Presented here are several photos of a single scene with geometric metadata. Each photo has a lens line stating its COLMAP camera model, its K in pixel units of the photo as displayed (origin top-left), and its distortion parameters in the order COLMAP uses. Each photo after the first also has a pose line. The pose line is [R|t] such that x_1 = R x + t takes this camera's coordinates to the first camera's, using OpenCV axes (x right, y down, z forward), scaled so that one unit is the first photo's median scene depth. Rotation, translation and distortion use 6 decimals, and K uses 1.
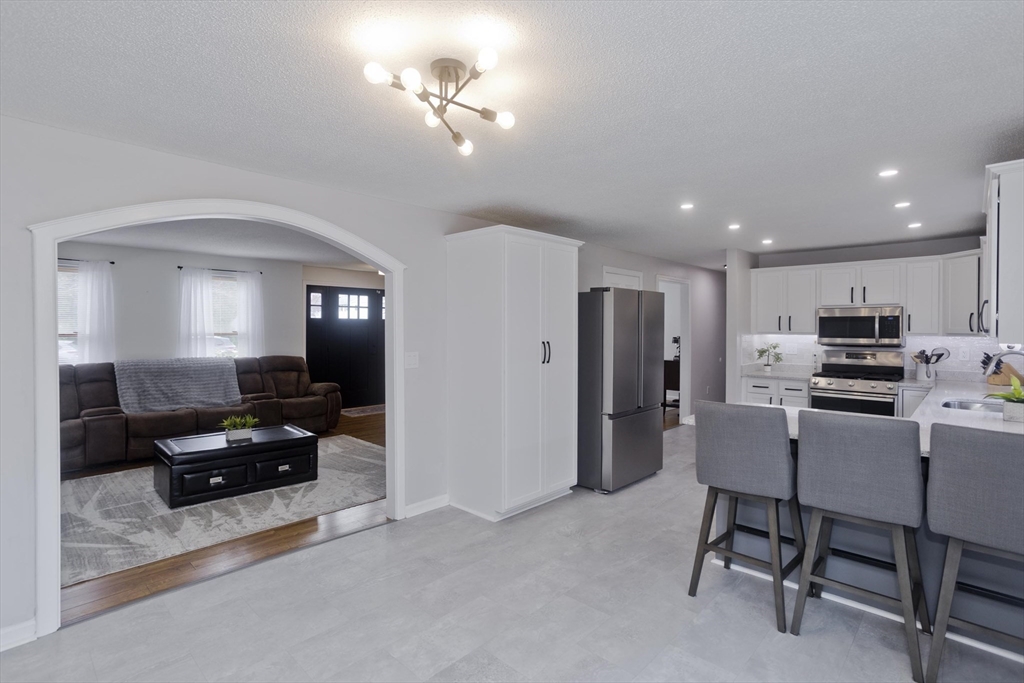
lens RADIAL K [[496.6, 0, 515.0], [0, 496.6, 324.2], [0, 0, 1]] dist [-0.036752, 0.018561]
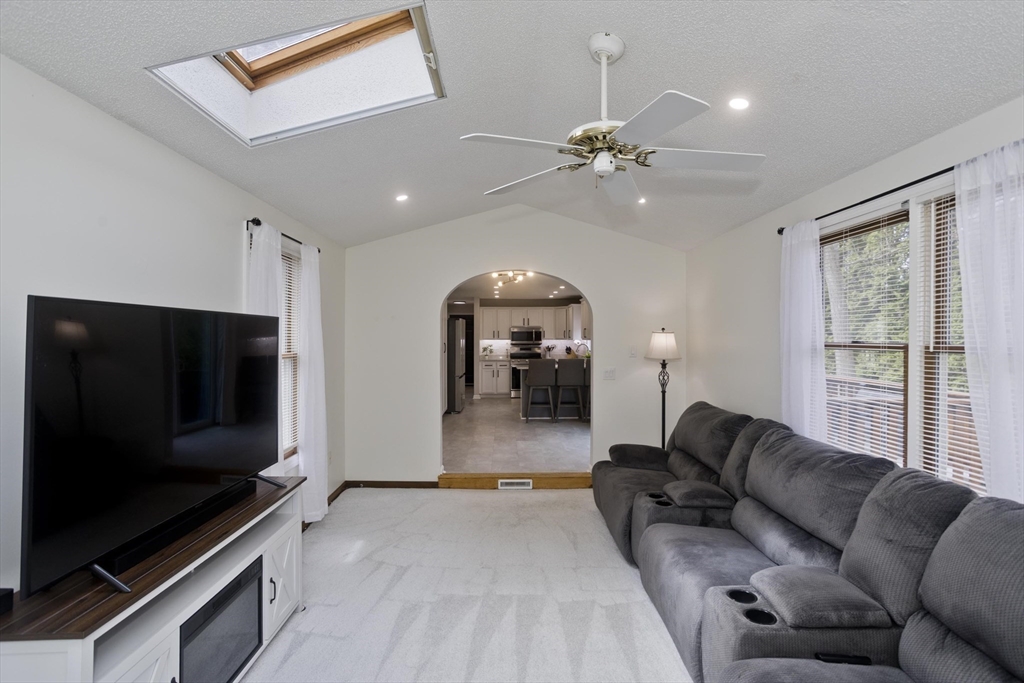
lens RADIAL K [[496.6, 0, 509.8], [0, 496.6, 338.5], [0, 0, 1]] dist [-0.036752, 0.018561]
pose [[0.720316, -0.007440, 0.693606, -1.047125], [-0.000086, 0.999942, 0.010815, -0.009073], [-0.693646, -0.007850, 0.720273, -0.663068]]
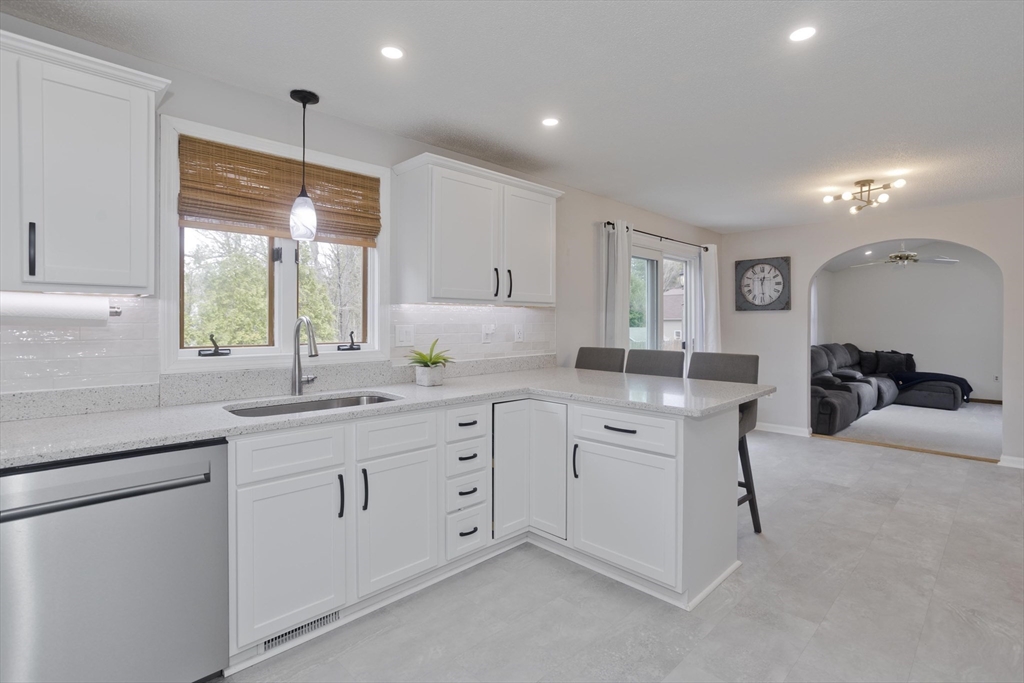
lens RADIAL K [[496.6, 0, 510.1], [0, 496.6, 325.5], [0, 0, 1]] dist [-0.036752, 0.018561]
pose [[-0.998847, -0.007631, 0.047399, 0.480691], [-0.007468, 0.999966, 0.003614, 0.043111], [-0.047425, 0.003256, -0.998869, 1.174409]]
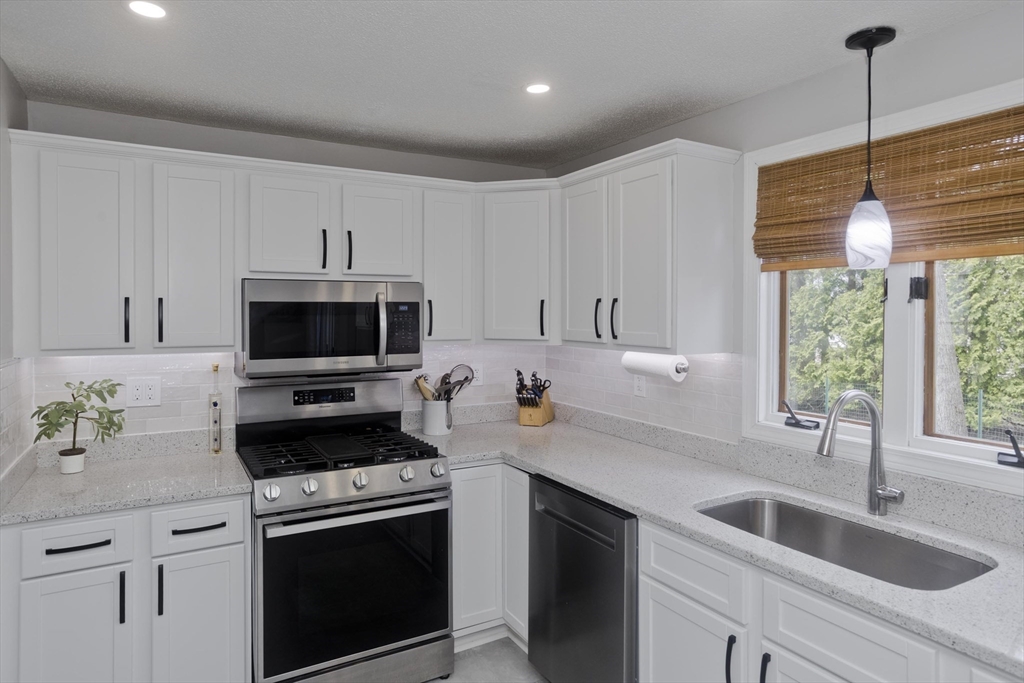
lens RADIAL K [[613.1, 0, 520.3], [0, 613.1, 315.5], [0, 0, 1]] dist [-0.014143, 0.011920]
pose [[0.280398, -0.011707, 0.959812, 0.280600], [-0.005200, 0.999892, 0.013715, -0.014314], [-0.959870, -0.008837, 0.280307, 0.789891]]
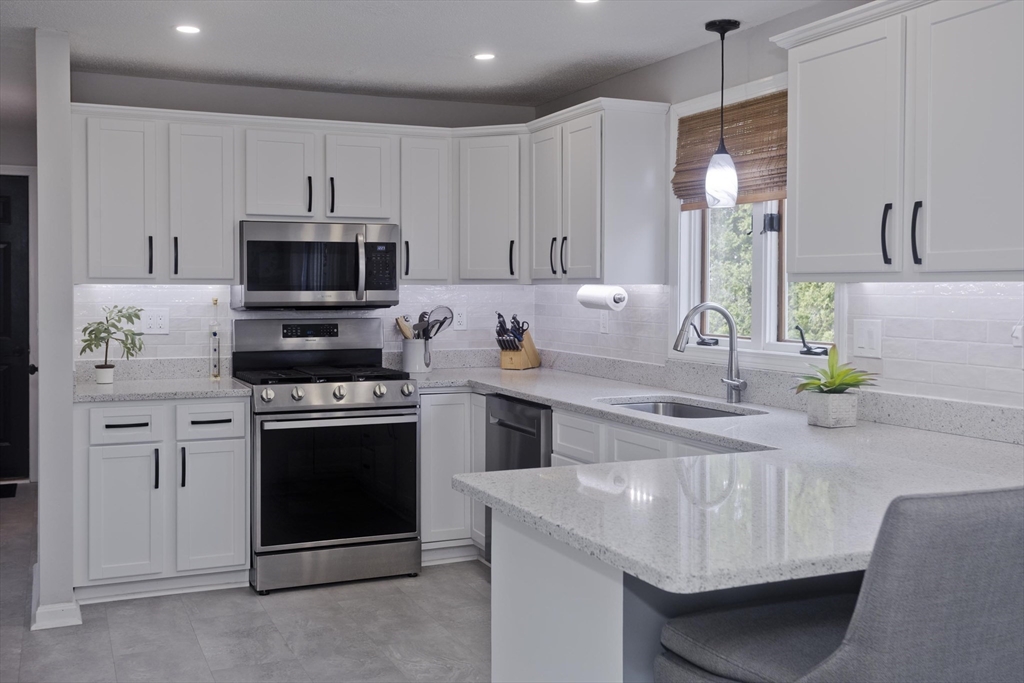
lens RADIAL K [[1061.6, 0, 496.7], [0, 1061.6, 305.3], [0, 0, 1]] dist [0.060568, 0.000000]
pose [[0.410713, -0.019313, 0.911560, -0.143932], [-0.004981, 0.999713, 0.023425, 0.019954], [-0.911751, -0.014161, 0.410499, 0.499117]]
